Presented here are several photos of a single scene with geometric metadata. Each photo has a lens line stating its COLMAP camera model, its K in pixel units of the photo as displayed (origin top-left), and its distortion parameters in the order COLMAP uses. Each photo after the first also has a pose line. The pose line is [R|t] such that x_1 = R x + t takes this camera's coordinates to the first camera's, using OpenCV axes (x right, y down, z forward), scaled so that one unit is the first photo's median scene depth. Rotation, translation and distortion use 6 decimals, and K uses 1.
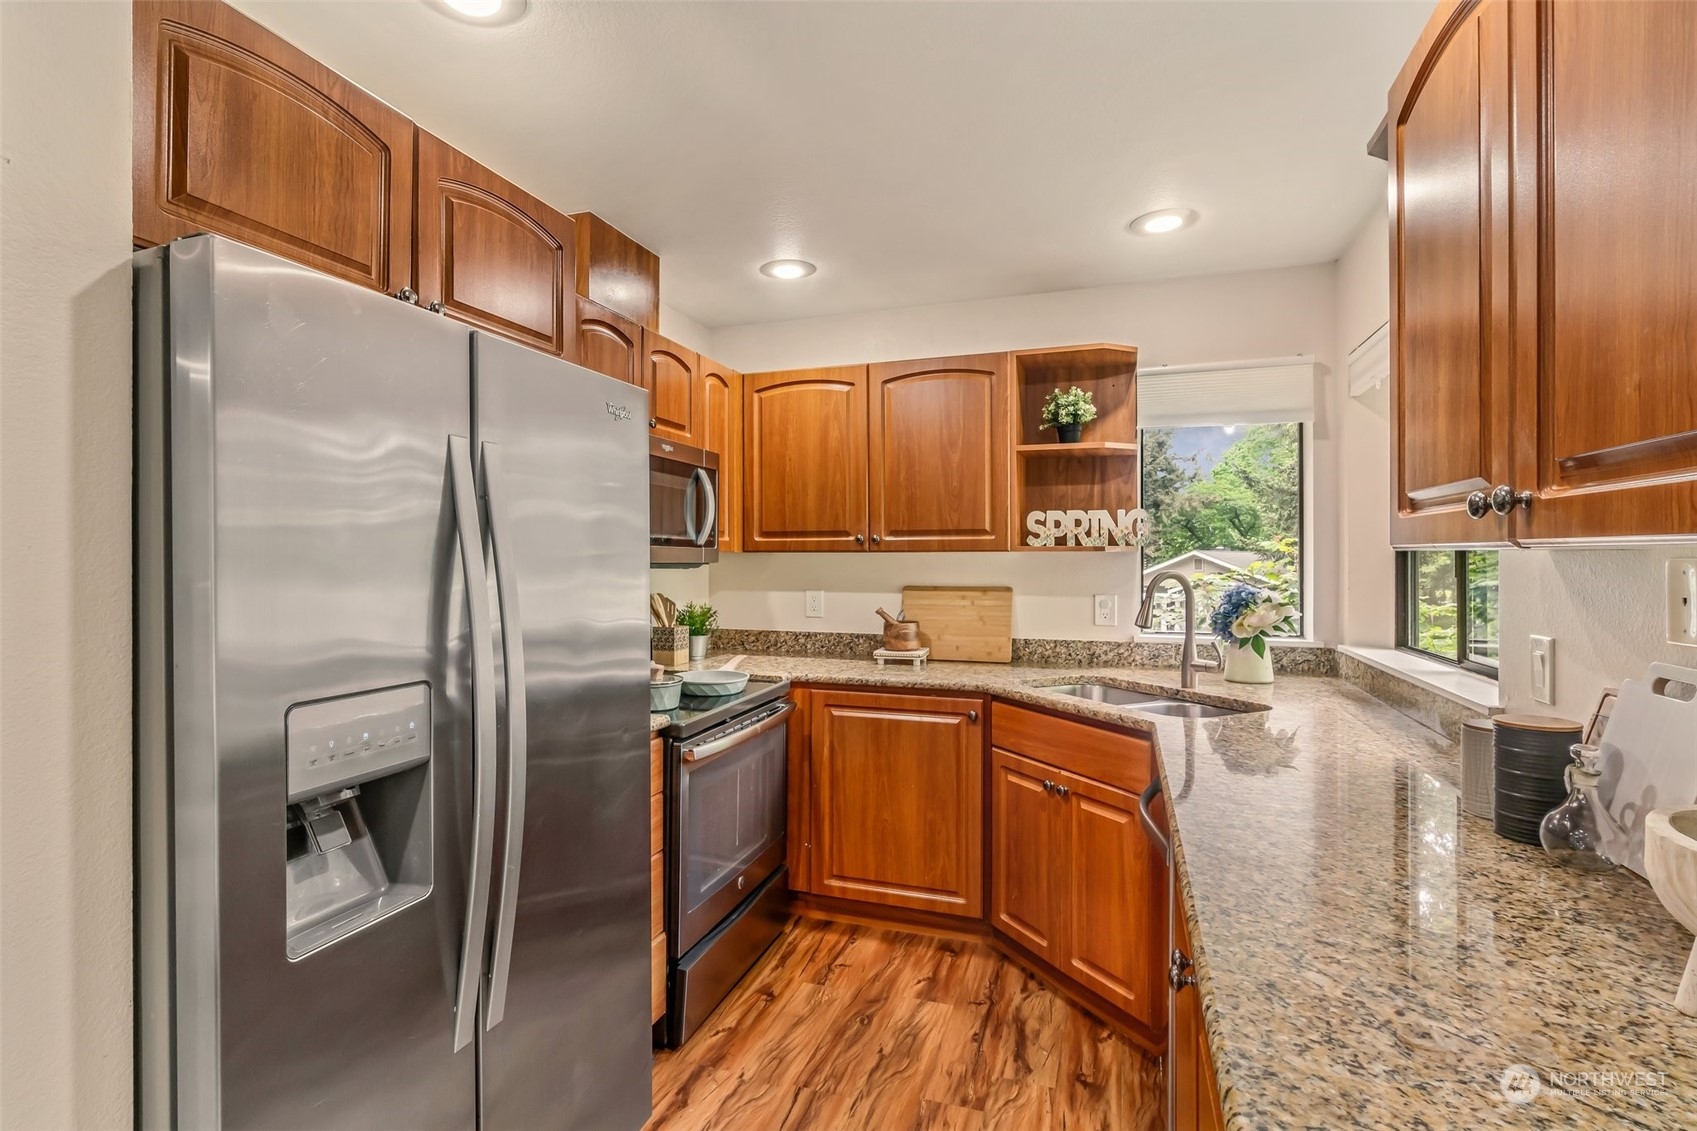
lens RADIAL K [[781.3, 0, 839.2], [0, 781.3, 557.6], [0, 0, 1]] dist [-0.003743, -0.000366]
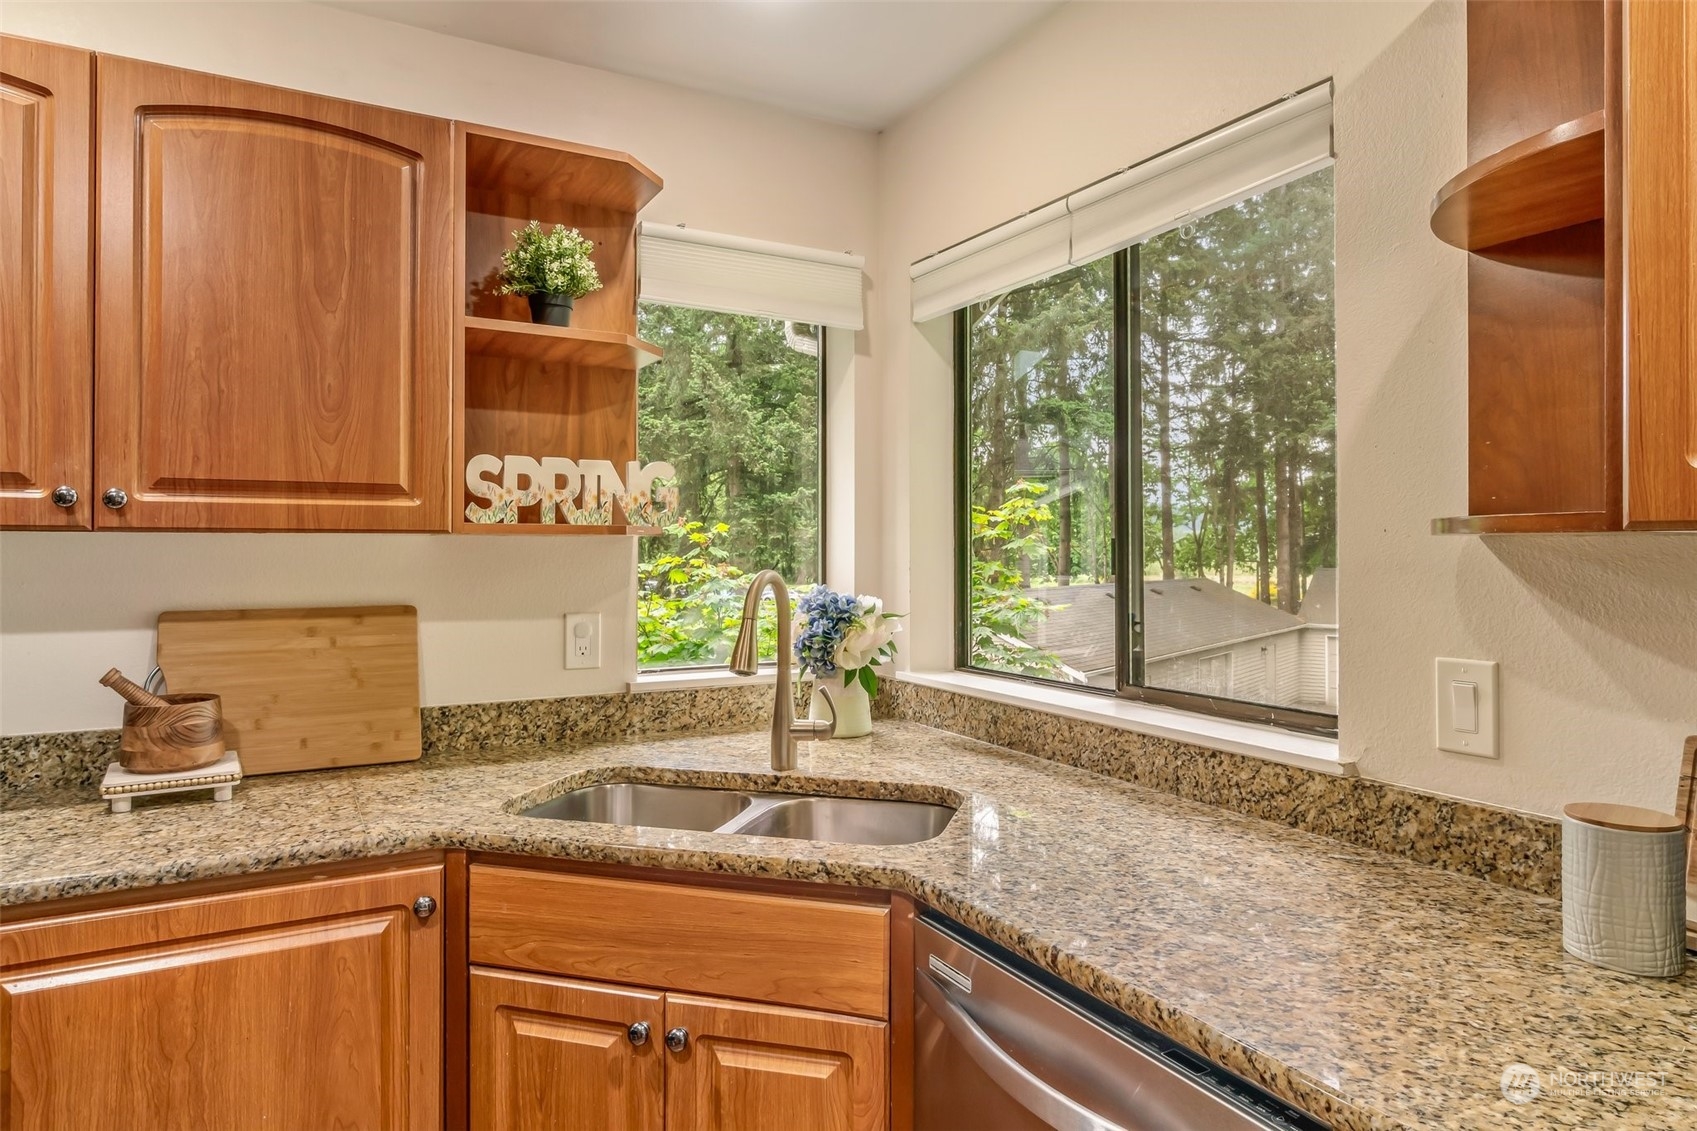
lens RADIAL K [[1056.6, 0, 845.5], [0, 1056.6, 538.6], [0, 0, 1]] dist [-0.007500, 0.001198]
pose [[0.695116, 0.008209, 0.718851, -0.077814], [-0.000374, 0.999939, -0.011057, 0.002551], [-0.718897, 0.007417, 0.695077, 0.359209]]
